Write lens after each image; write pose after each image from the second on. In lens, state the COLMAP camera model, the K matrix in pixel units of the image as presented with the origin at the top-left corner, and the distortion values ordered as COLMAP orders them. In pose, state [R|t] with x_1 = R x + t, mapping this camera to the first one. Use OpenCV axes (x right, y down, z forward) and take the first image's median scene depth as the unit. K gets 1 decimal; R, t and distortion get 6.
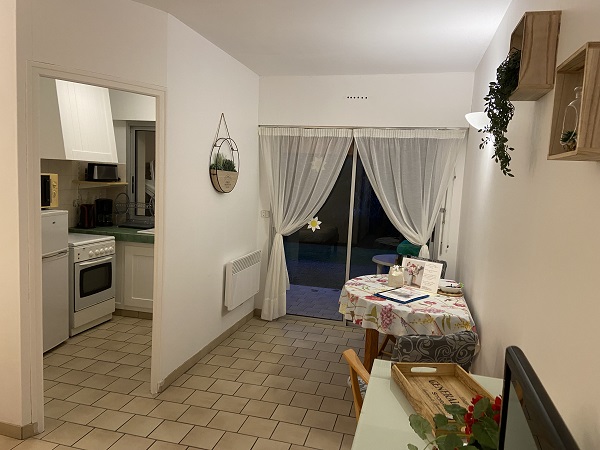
lens RADIAL K [[443.1, 0, 300.0], [0, 443.1, 225.0], [0, 0, 1]] dist [0.109370, -0.143730]
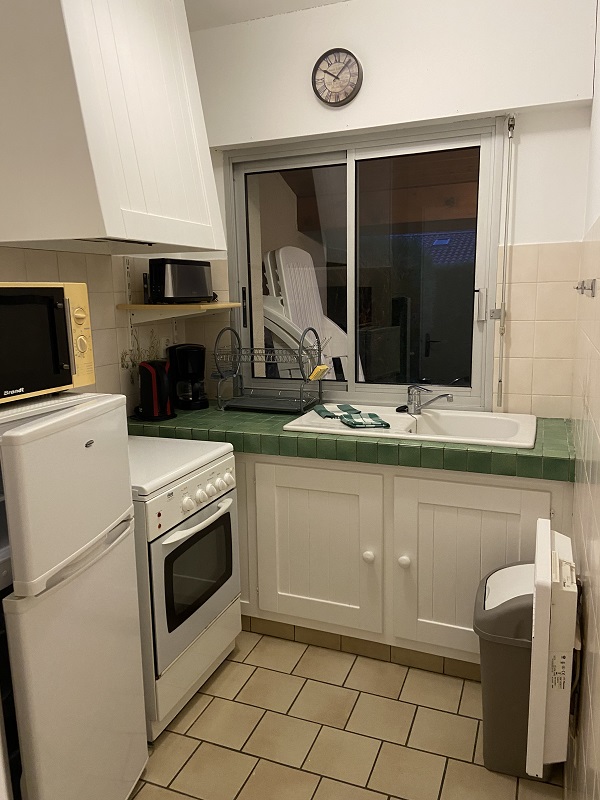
lens RADIAL K [[590.8, 0, 300.0], [0, 590.8, 400.0], [0, 0, 1]] dist [0.109370, -0.143730]
pose [[0.989862, -0.039905, -0.136313, -0.289651], [0.049626, 0.996404, 0.068674, -0.044739], [0.133083, -0.074742, 0.988283, 0.518811]]
